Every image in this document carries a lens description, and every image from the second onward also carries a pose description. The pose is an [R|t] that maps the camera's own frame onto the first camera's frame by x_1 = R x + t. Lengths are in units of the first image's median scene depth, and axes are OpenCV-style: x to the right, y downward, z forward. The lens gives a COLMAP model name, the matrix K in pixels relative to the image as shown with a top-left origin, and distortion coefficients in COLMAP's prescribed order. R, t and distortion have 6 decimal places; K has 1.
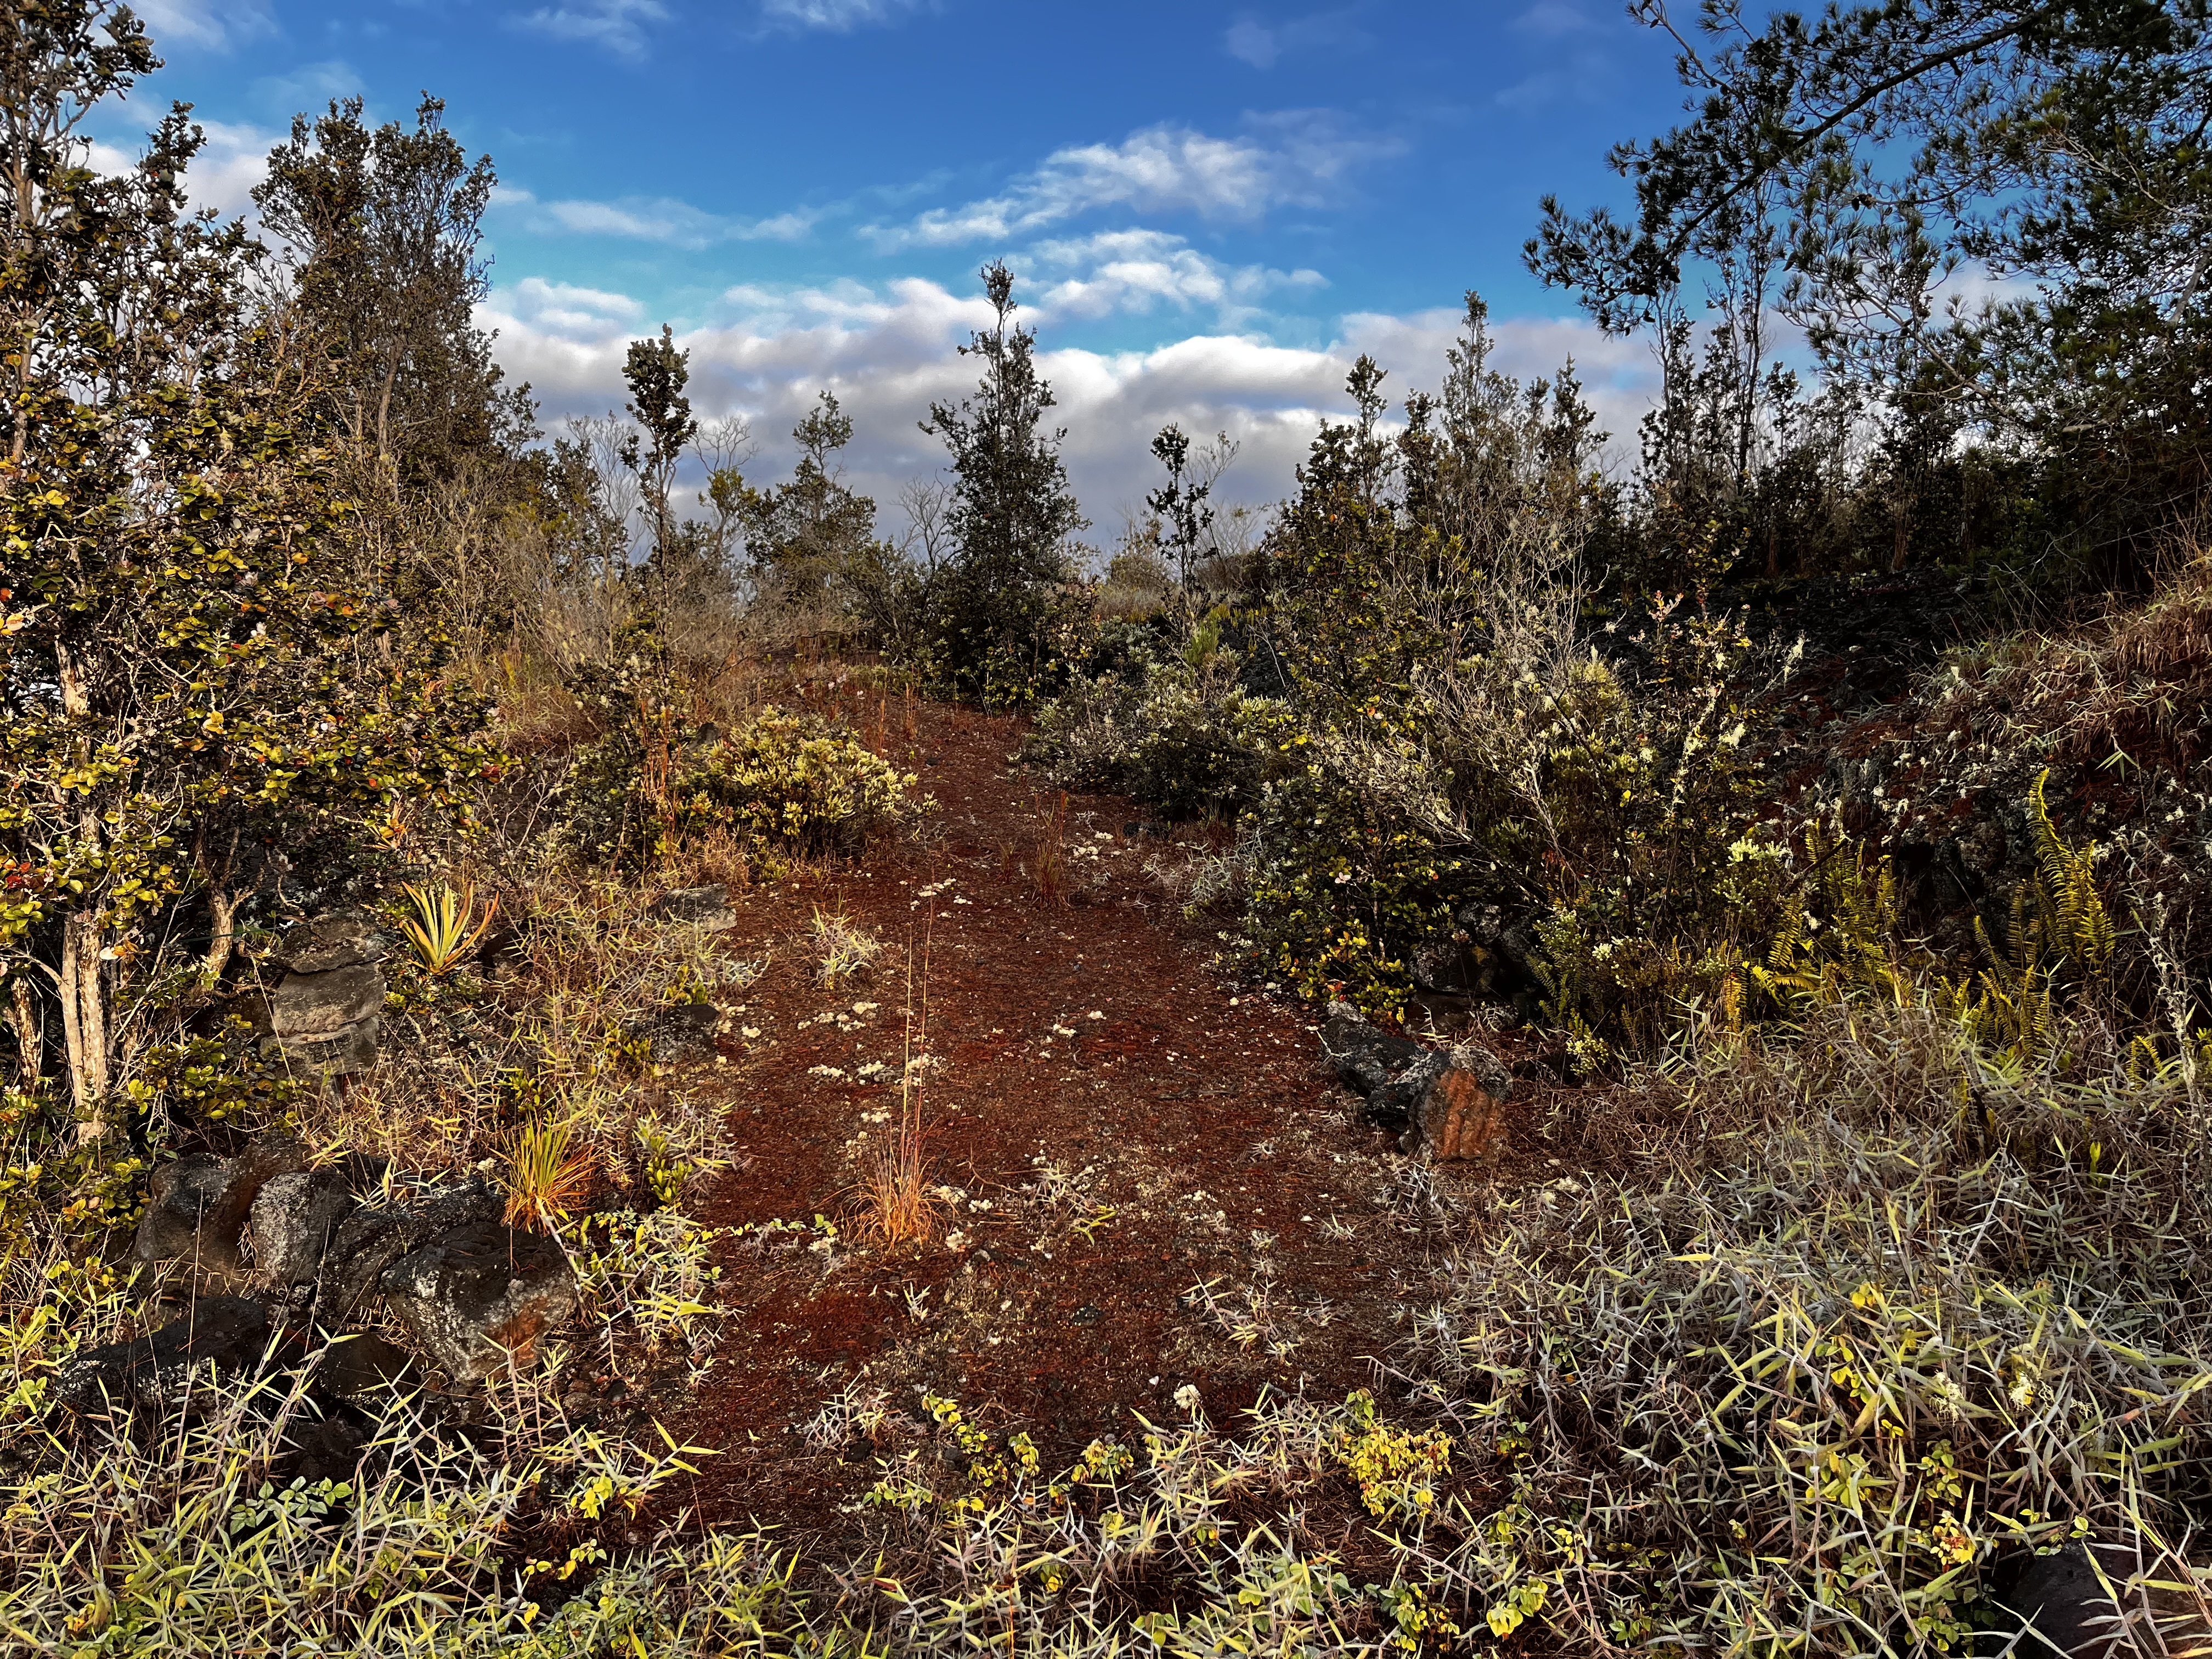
lens RADIAL K [[1693.6, 0, 1092.4], [0, 1693.6, 837.3], [0, 0, 1]] dist [0.052017, -0.061986]
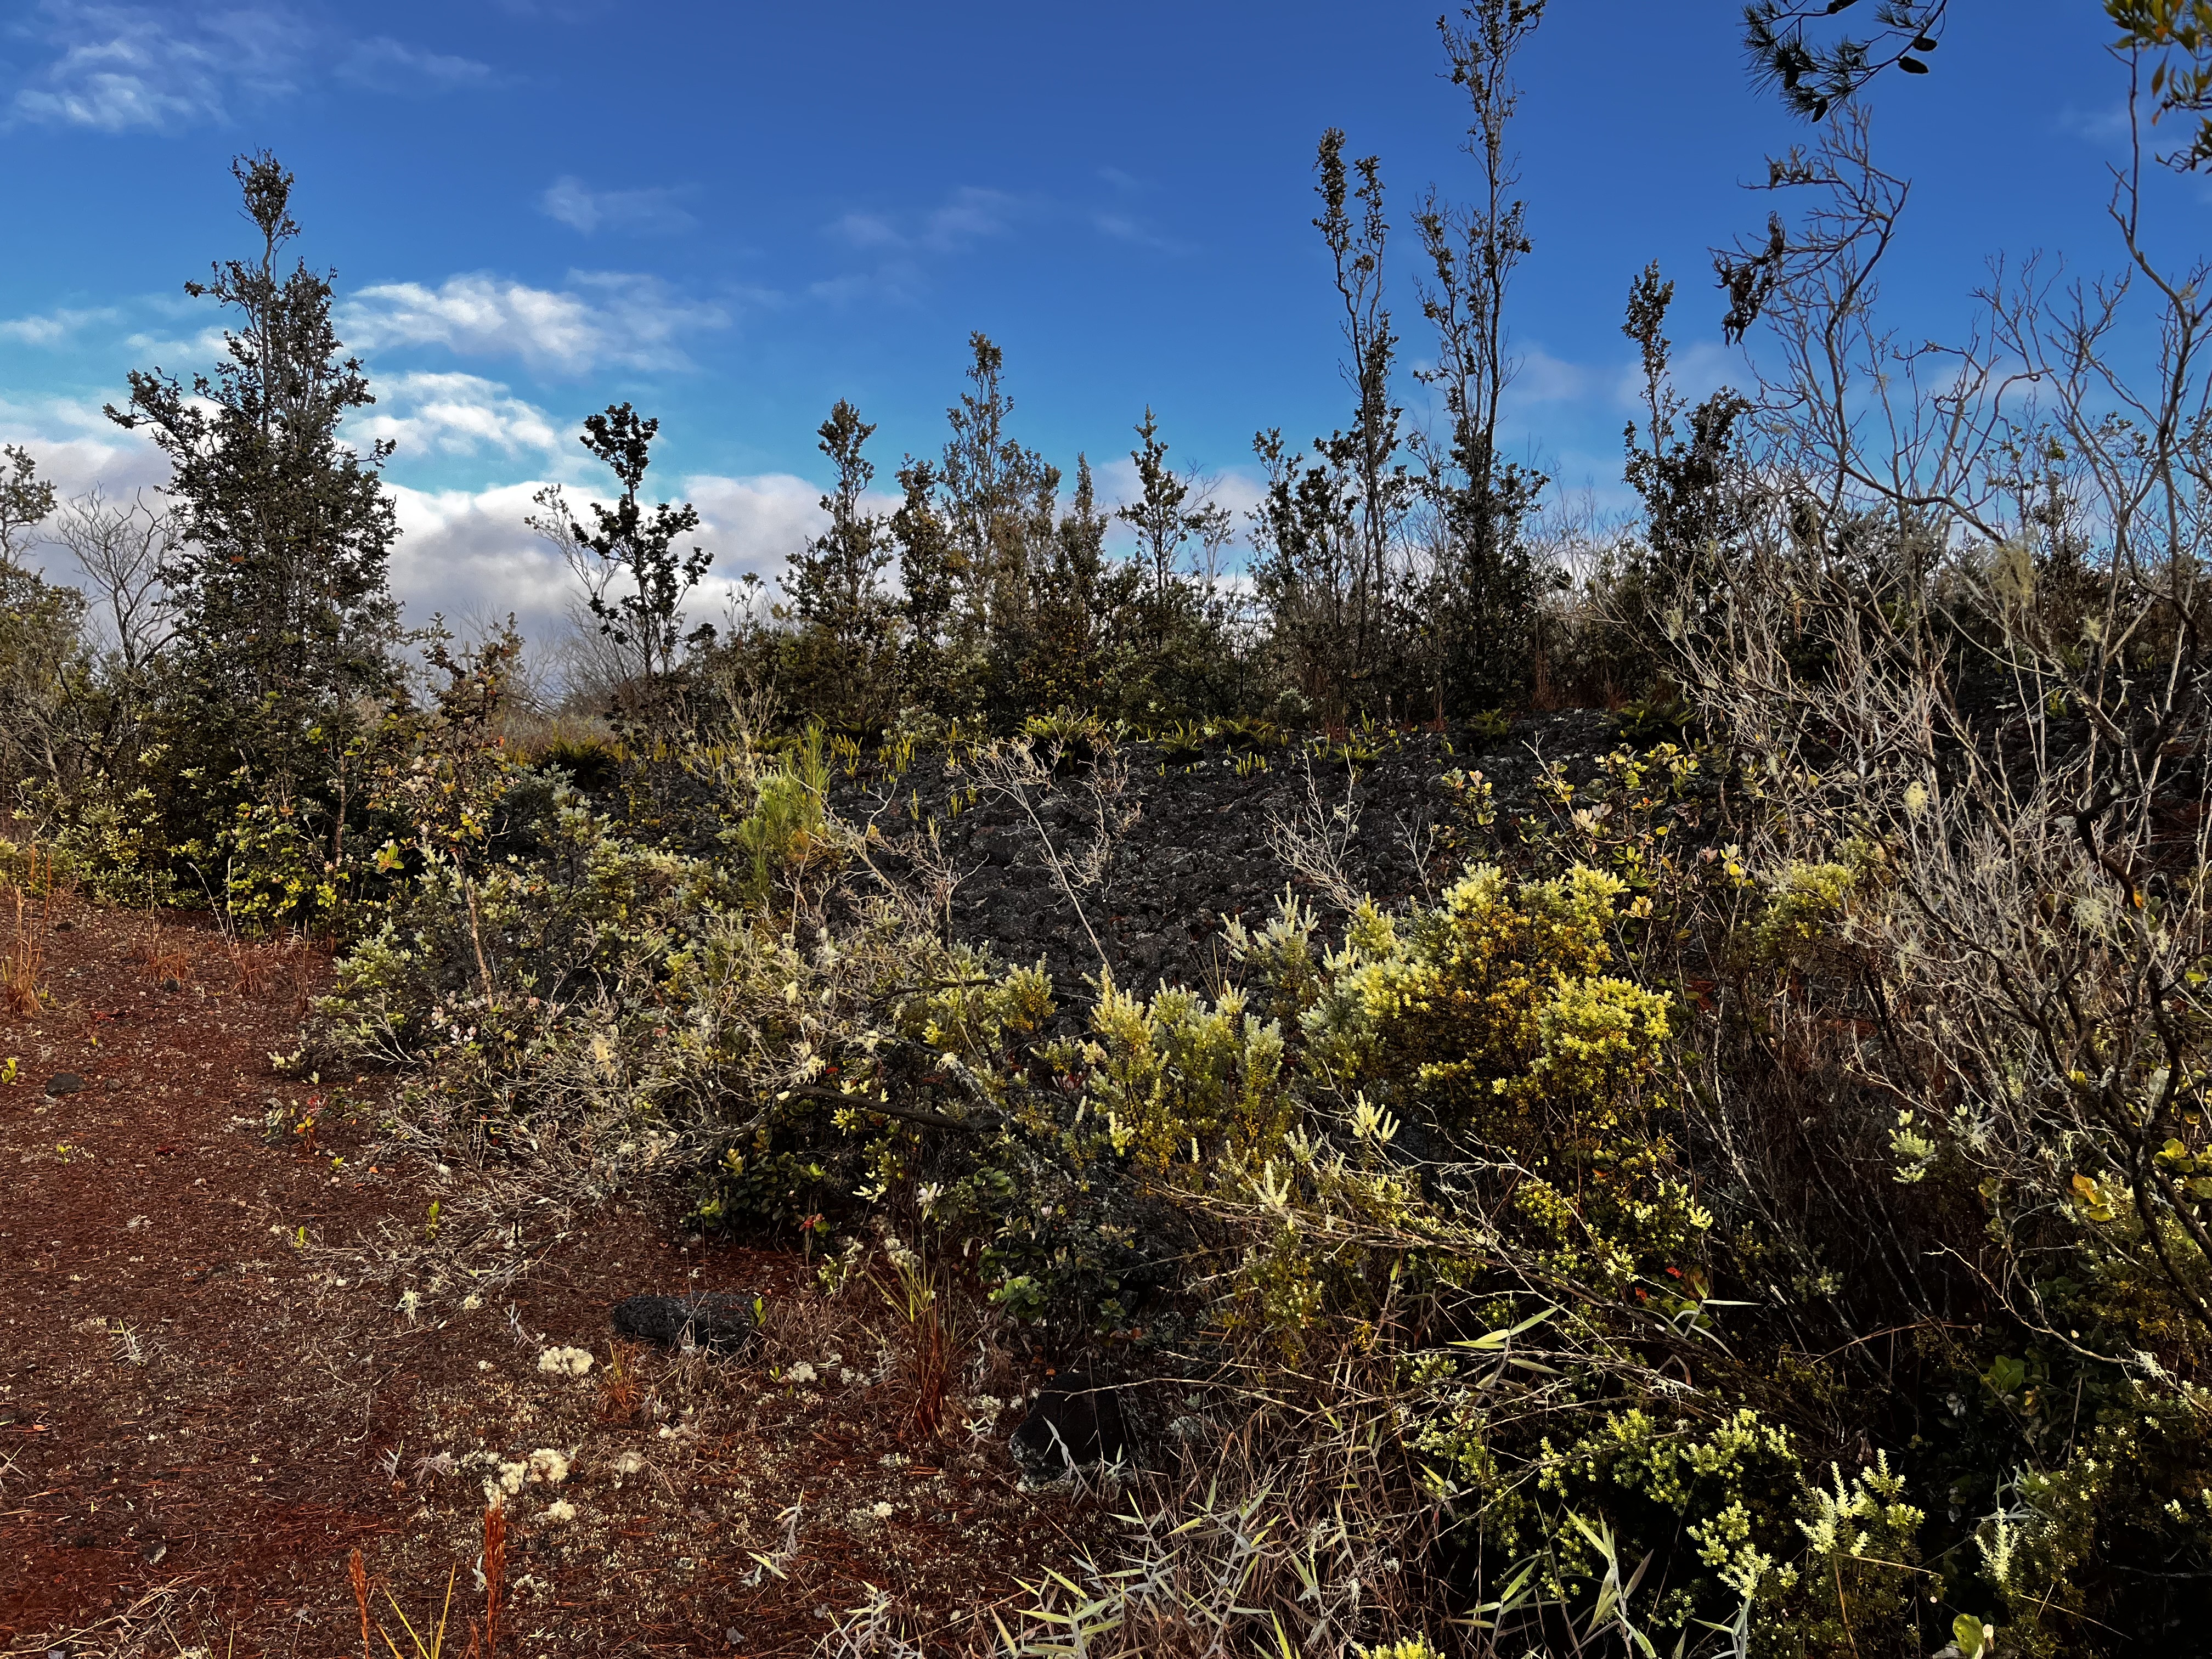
lens RADIAL K [[1693.6, 0, 1131.5], [0, 1693.6, 840.7], [0, 0, 1]] dist [0.052017, -0.061986]
pose [[0.920007, -0.006016, 0.391856, -0.019103], [0.040130, 0.996072, -0.078927, -0.062787], [-0.389842, 0.088339, 0.916635, 0.532369]]
